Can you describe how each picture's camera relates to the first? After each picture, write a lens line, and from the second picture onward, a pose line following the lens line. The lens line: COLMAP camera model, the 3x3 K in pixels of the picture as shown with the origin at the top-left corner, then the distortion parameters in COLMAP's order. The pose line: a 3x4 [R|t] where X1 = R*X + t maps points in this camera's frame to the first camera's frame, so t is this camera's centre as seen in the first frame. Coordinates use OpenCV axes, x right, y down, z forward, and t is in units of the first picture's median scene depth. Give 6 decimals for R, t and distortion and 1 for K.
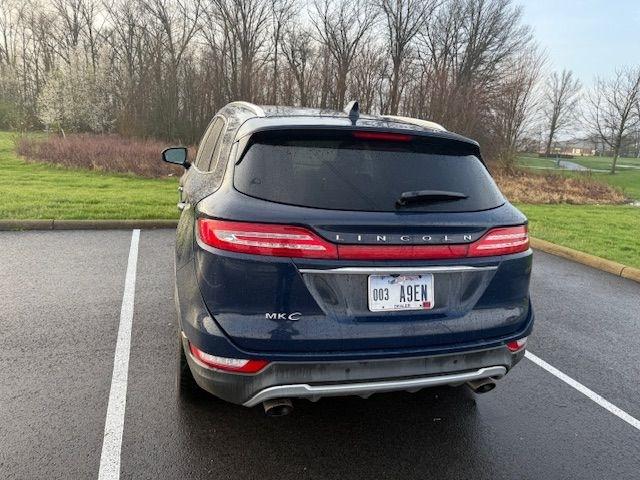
lens RADIAL K [[455.6, 0, 322.0], [0, 455.6, 233.8], [0, 0, 1]] dist [0.039372, -0.047889]
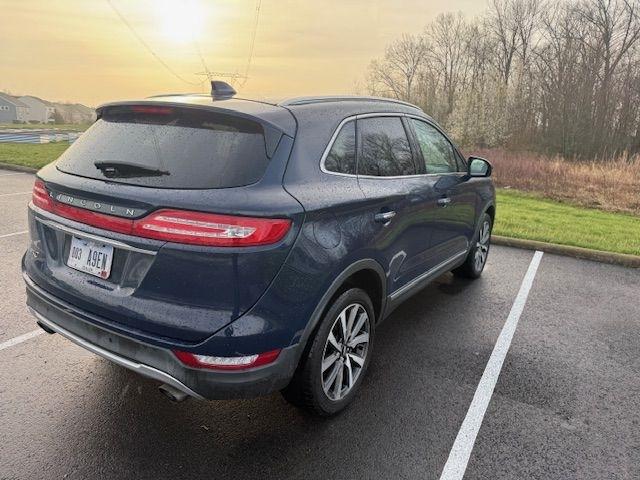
lens RADIAL K [[455.6, 0, 320.2], [0, 455.6, 239.0], [0, 0, 1]] dist [0.039372, -0.047889]
pose [[0.657234, 0.147498, -0.739113, 0.061275], [-0.165656, 0.984953, 0.049253, -0.002297], [0.735256, 0.090068, 0.671778, 0.032467]]
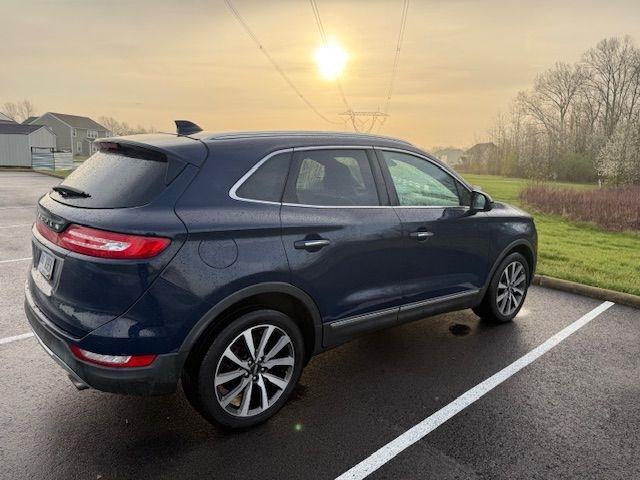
lens RADIAL K [[455.6, 0, 321.3], [0, 455.6, 241.7], [0, 0, 1]] dist [0.039372, -0.047889]
pose [[0.406904, 0.124221, -0.904985, 0.078604], [-0.212538, 0.976396, 0.038460, -0.006684], [0.888401, 0.176694, 0.423701, 0.053891]]
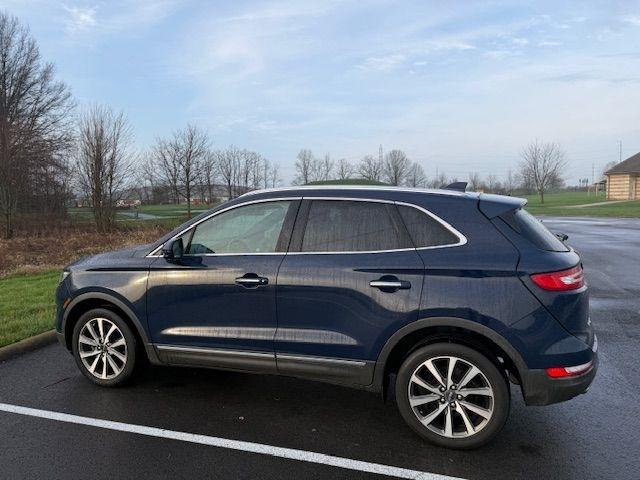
lens RADIAL K [[455.6, 0, 320.2], [0, 455.6, 242.2], [0, 0, 1]] dist [0.039372, -0.047889]
pose [[0.600861, -0.149747, 0.785201, -0.080568], [0.224647, 0.974341, 0.013911, -0.013812], [-0.767137, 0.168035, 0.619084, 0.031066]]
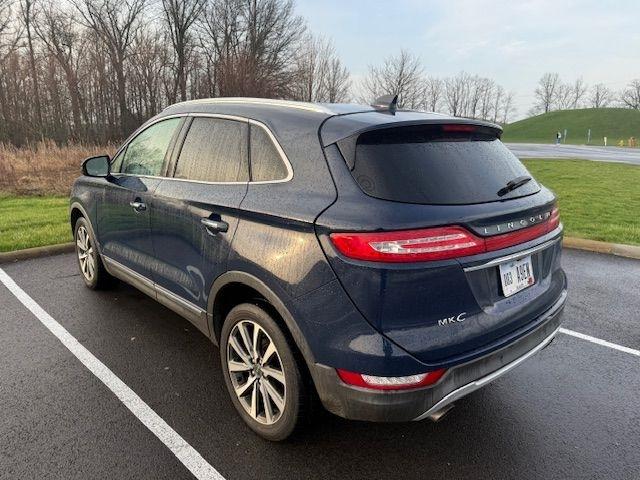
lens RADIAL K [[455.6, 0, 317.0], [0, 455.6, 240.7], [0, 0, 1]] dist [0.039372, -0.047889]
pose [[0.906843, -0.152852, 0.392776, -0.031282], [0.138744, 0.988242, 0.064251, -0.003926], [-0.397978, -0.003770, 0.917387, 0.009787]]
